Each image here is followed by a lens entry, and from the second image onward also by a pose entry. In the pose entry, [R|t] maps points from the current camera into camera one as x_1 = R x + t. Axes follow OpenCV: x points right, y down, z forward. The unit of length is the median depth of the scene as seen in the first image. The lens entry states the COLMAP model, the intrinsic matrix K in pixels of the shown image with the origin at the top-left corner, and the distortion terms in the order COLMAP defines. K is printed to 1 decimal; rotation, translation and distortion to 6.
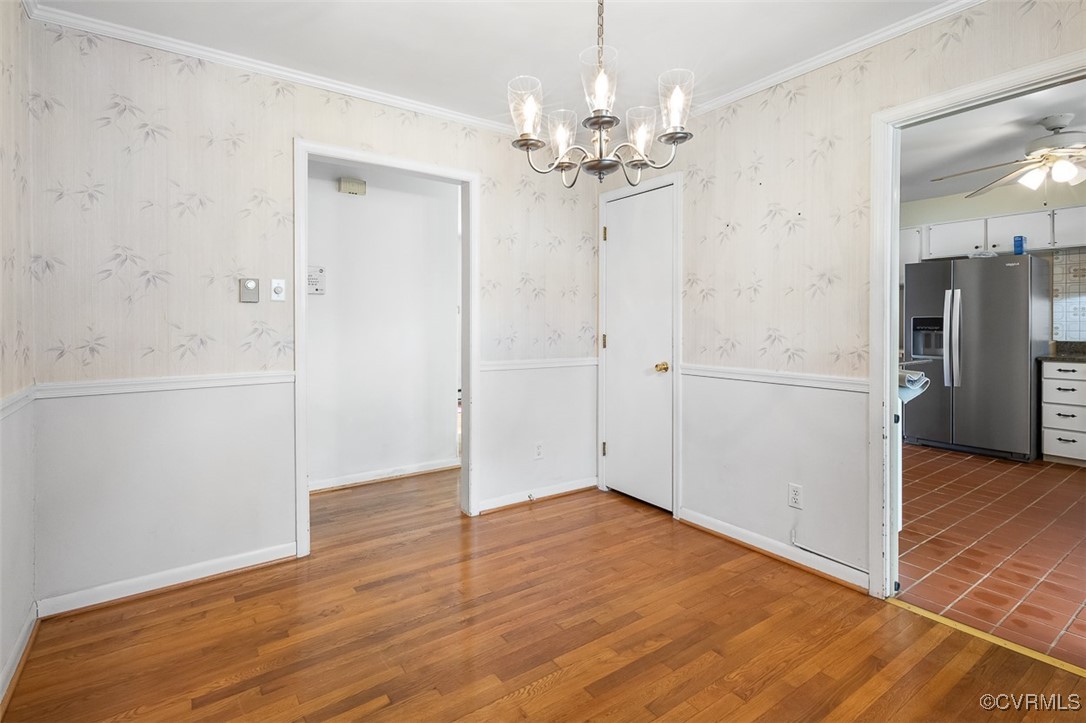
lens RADIAL K [[518.9, 0, 545.1], [0, 518.9, 325.9], [0, 0, 1]] dist [0.001173, -0.000148]
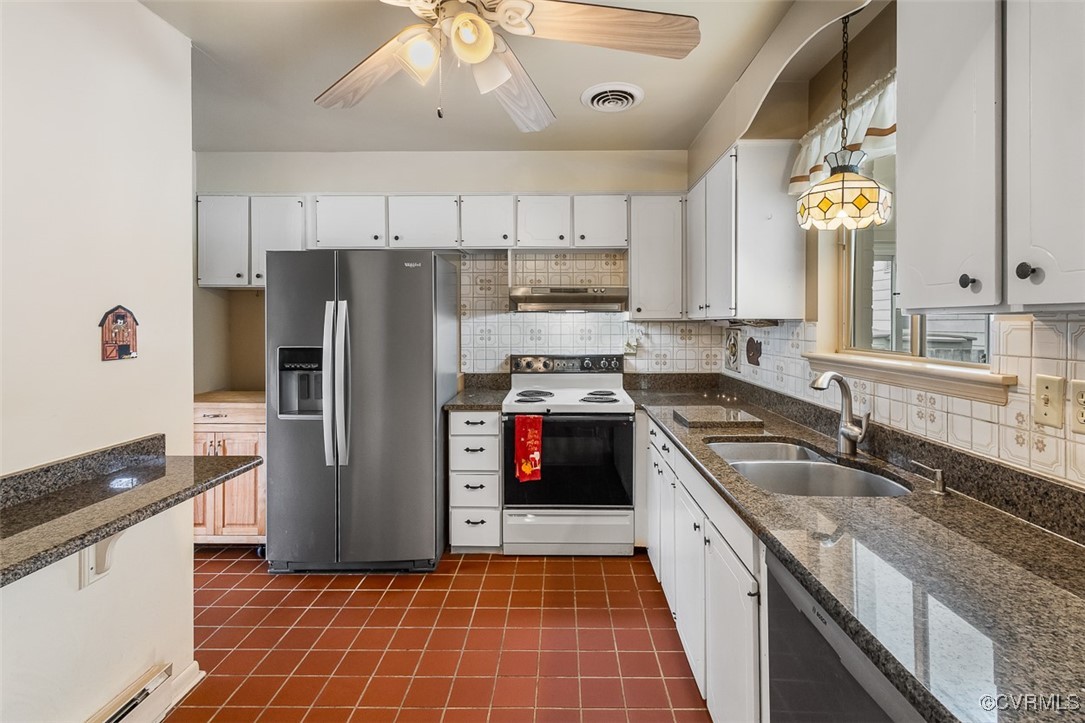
lens RADIAL K [[518.4, 0, 544.6], [0, 518.4, 325.9], [0, 0, 1]] dist [0.001173, -0.000148]
pose [[0.601356, -0.002970, 0.798976, 0.457614], [0.006703, 0.999977, -0.001329, -0.038766], [-0.798953, 0.006155, 0.601362, 0.458244]]
